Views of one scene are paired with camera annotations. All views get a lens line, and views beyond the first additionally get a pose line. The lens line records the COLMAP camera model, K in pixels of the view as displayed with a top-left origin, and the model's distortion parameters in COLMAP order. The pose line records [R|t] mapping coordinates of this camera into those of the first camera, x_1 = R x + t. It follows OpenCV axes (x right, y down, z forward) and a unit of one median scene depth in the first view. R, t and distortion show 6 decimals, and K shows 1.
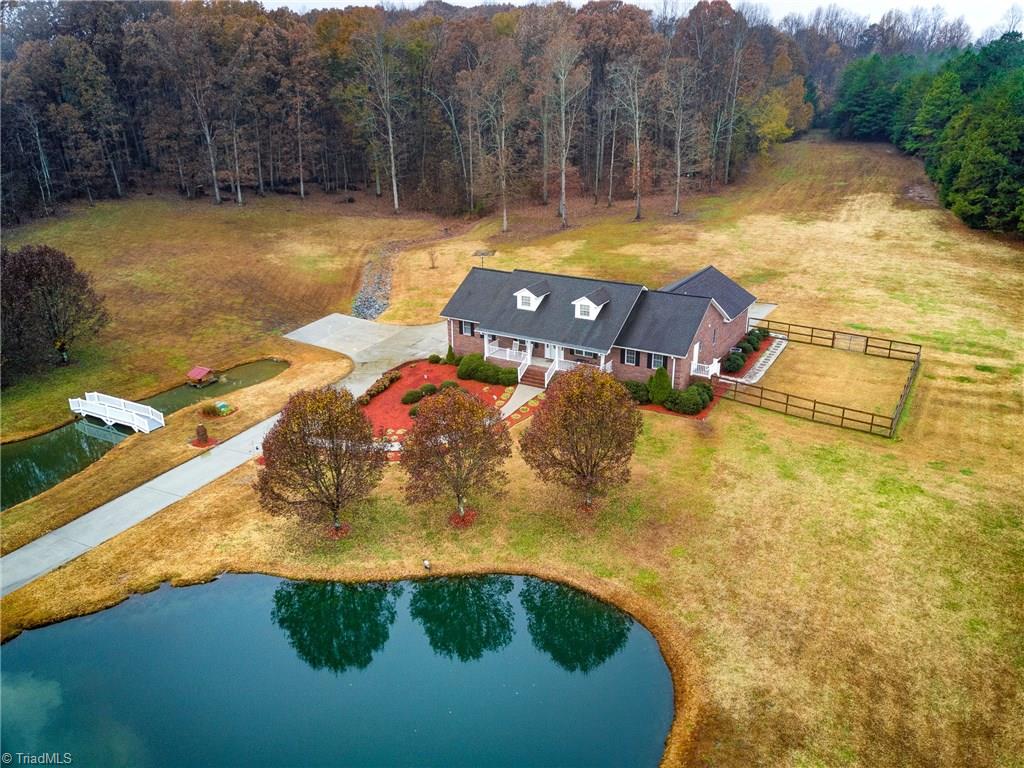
lens RADIAL K [[777.2, 0, 523.0], [0, 777.2, 381.3], [0, 0, 1]] dist [0.029471, 0.001908]
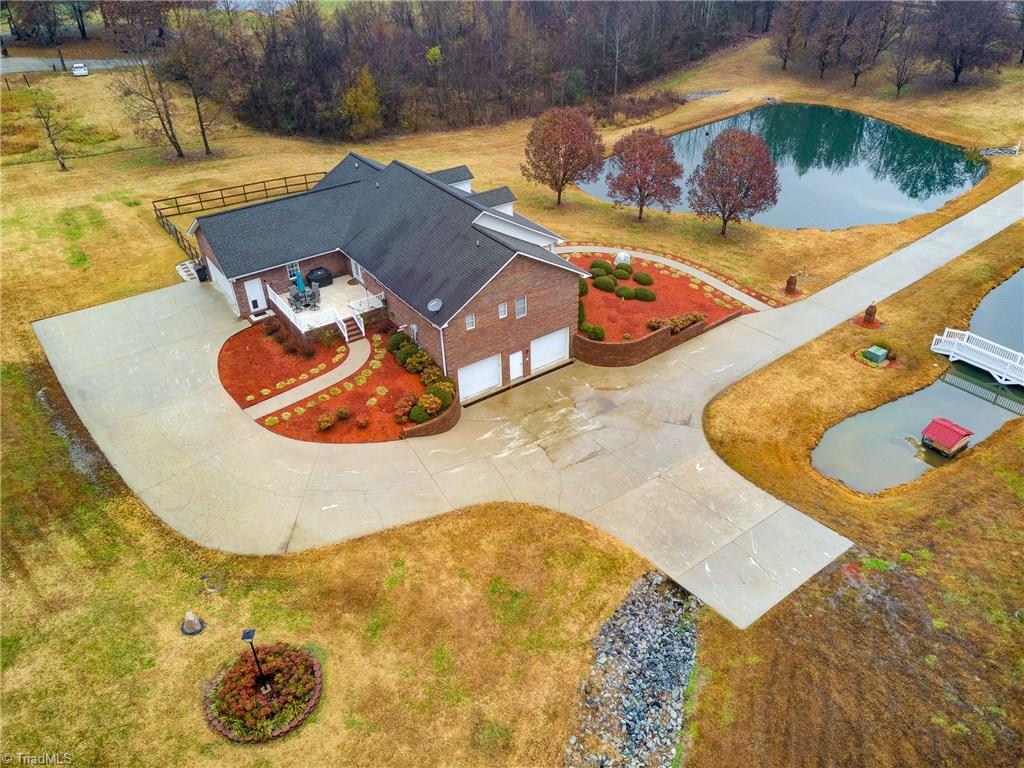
lens RADIAL K [[777.2, 0, 523.0], [0, 777.2, 381.3], [0, 0, 1]] dist [0.029471, 0.001908]
pose [[-0.914650, -0.203298, 0.349406, -0.339614], [0.172705, 0.584972, 0.792452, -0.640265], [-0.365497, 0.785161, -0.499935, 1.532510]]
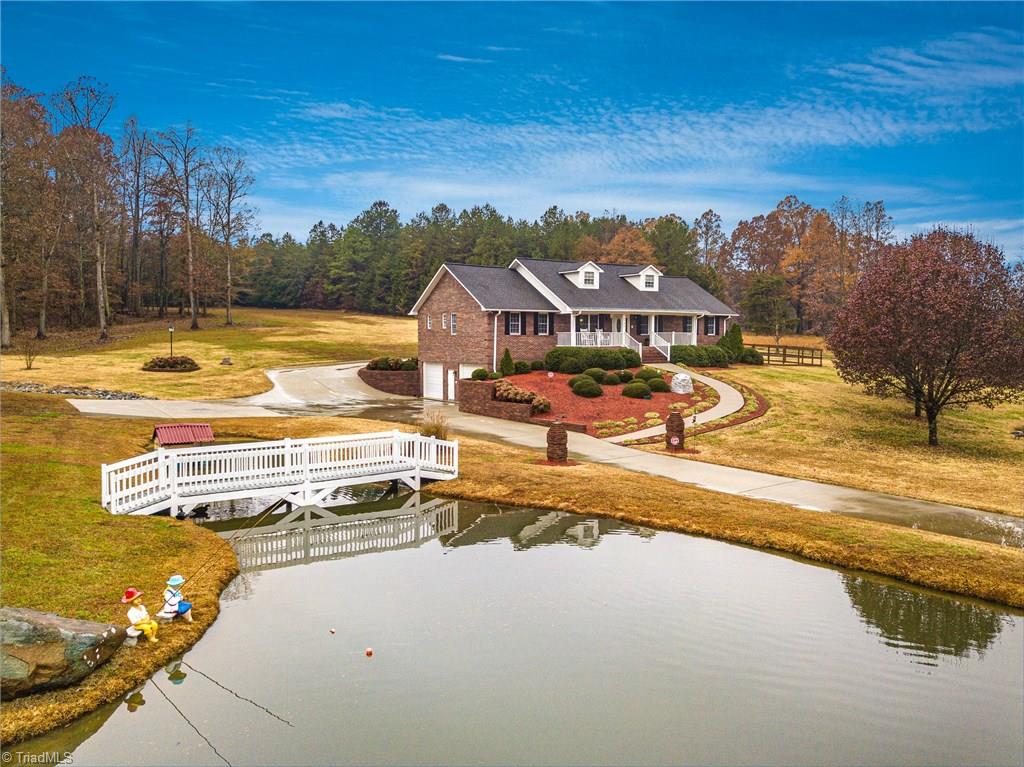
lens RADIAL K [[776.6, 0, 526.2], [0, 776.6, 382.7], [0, 0, 1]] dist [0.026942, -0.000657]
pose [[0.431053, -0.049236, 0.900982, -0.758674], [0.325615, 0.939718, -0.104429, 0.065264], [-0.841527, 0.338387, 0.421100, 0.730885]]
